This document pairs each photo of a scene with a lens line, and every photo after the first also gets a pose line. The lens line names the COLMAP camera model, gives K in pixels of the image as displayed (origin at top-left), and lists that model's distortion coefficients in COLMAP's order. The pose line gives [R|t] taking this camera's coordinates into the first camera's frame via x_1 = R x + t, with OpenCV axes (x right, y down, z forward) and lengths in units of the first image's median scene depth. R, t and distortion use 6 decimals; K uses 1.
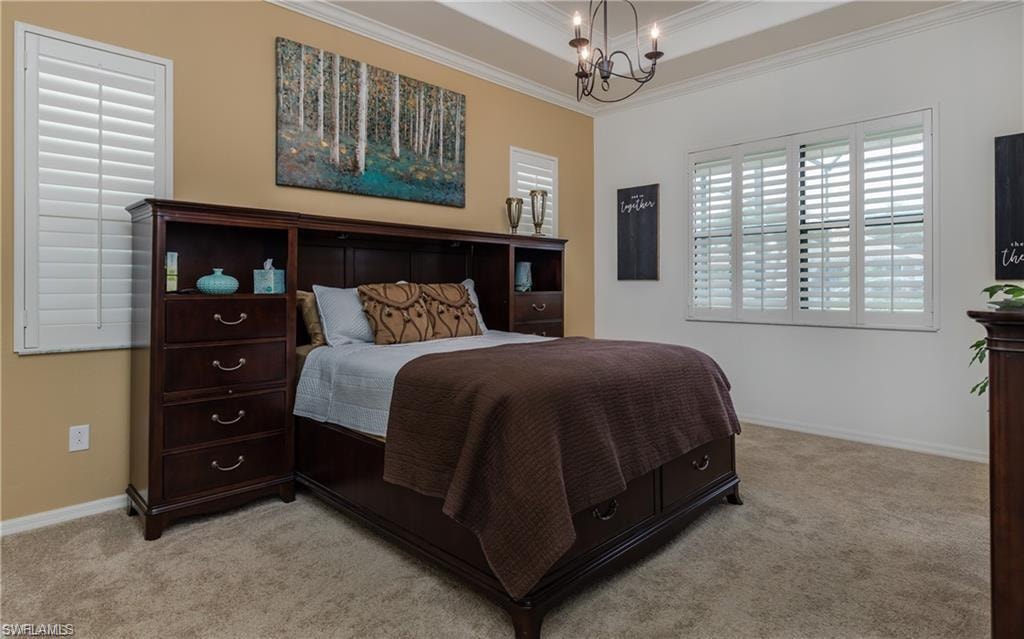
lens RADIAL K [[549.6, 0, 516.3], [0, 549.6, 282.1], [0, 0, 1]] dist [-0.000805, -0.000501]
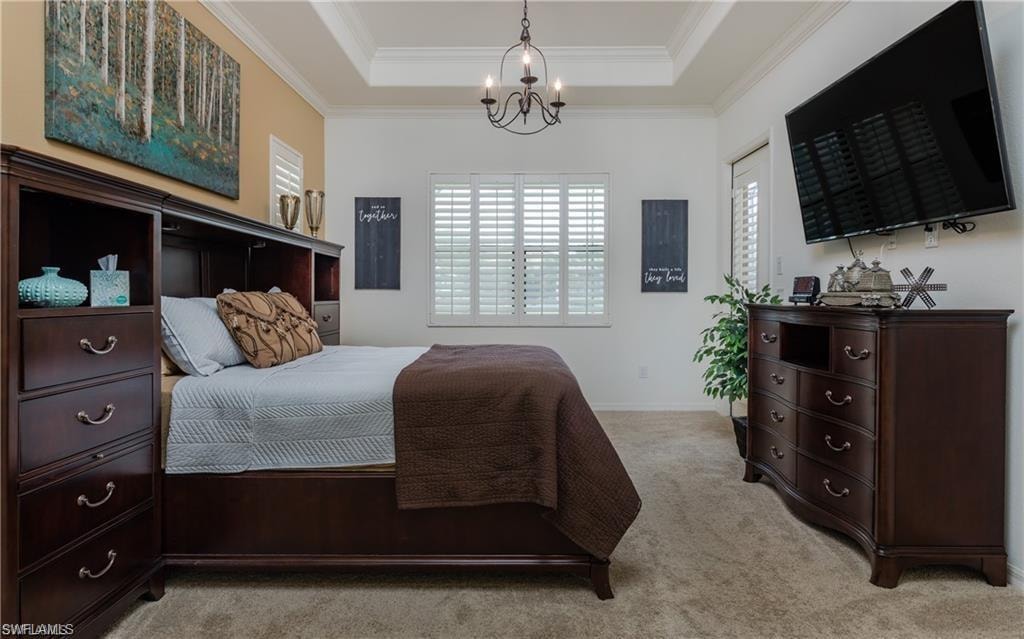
lens RADIAL K [[549.6, 0, 518.0], [0, 549.6, 298.0], [0, 0, 1]] dist [-0.000805, -0.000501]
pose [[0.711296, -0.002141, 0.702889, -0.436481], [-0.007130, 0.999922, 0.010262, 0.000063], [-0.702857, -0.012311, 0.711225, 0.130961]]
